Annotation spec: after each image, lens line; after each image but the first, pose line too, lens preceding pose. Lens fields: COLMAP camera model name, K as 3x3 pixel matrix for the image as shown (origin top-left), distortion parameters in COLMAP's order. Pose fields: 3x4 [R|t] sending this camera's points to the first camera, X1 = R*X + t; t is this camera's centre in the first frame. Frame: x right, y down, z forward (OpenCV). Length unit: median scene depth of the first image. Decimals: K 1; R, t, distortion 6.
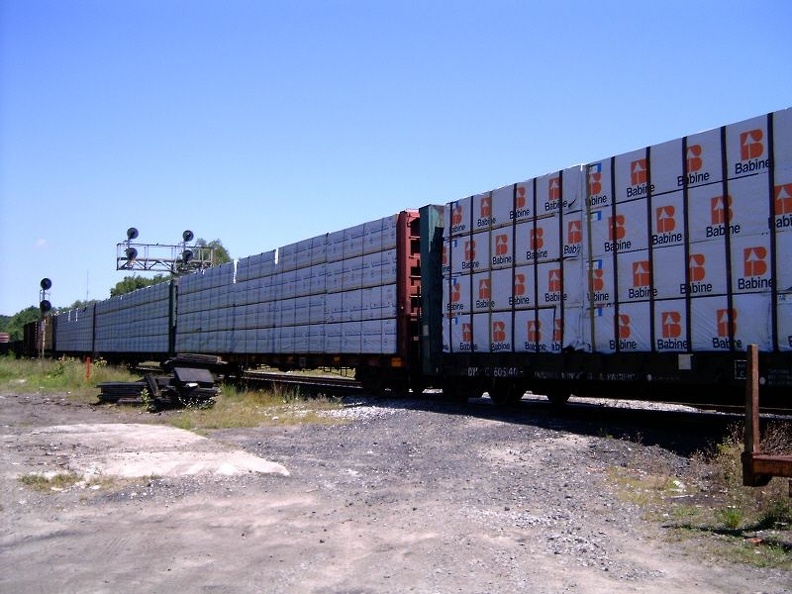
lens RADIAL K [[937.8, 0, 396.0], [0, 937.8, 297.0], [0, 0, 1]] dist [-0.213298, 0.216269]
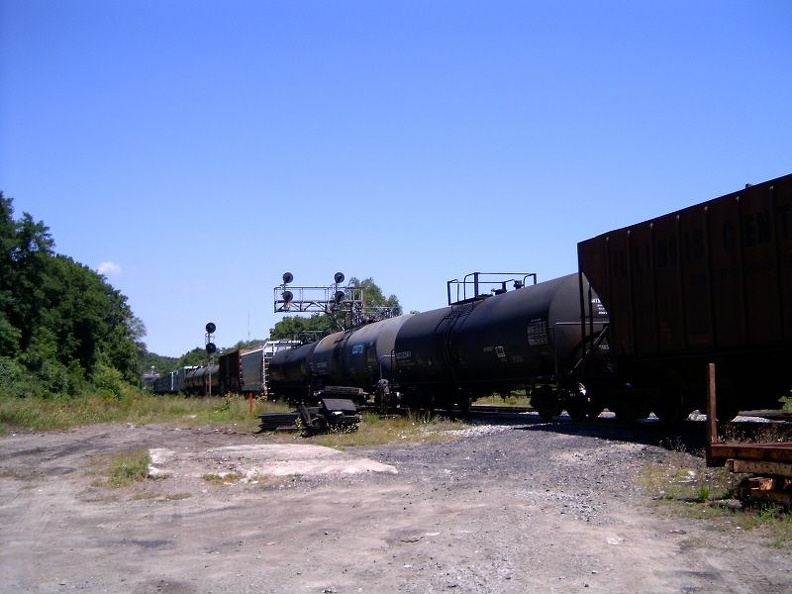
lens RADIAL K [[937.8, 0, 396.0], [0, 937.8, 297.0], [0, 0, 1]] dist [-0.213298, 0.216269]
pose [[0.985054, -0.044610, -0.166367, 0.071336], [0.039100, 0.998578, -0.036248, -0.007686], [0.167747, 0.029201, 0.985397, -0.199567]]
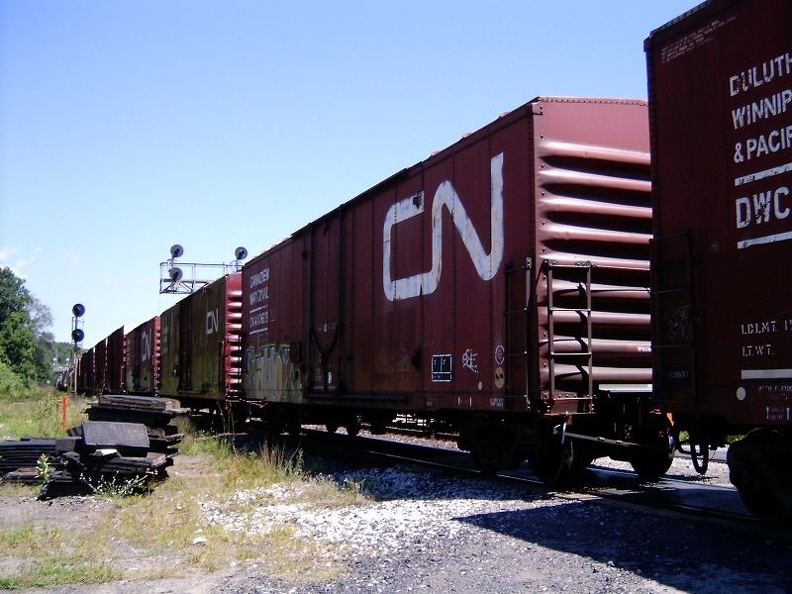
lens RADIAL K [[937.8, 0, 396.0], [0, 937.8, 297.0], [0, 0, 1]] dist [-0.213298, 0.216269]
pose [[0.995022, -0.012308, -0.098893, 0.015378], [0.008728, 0.999294, -0.036553, 0.028054], [0.099273, 0.035508, 0.994427, 0.575474]]
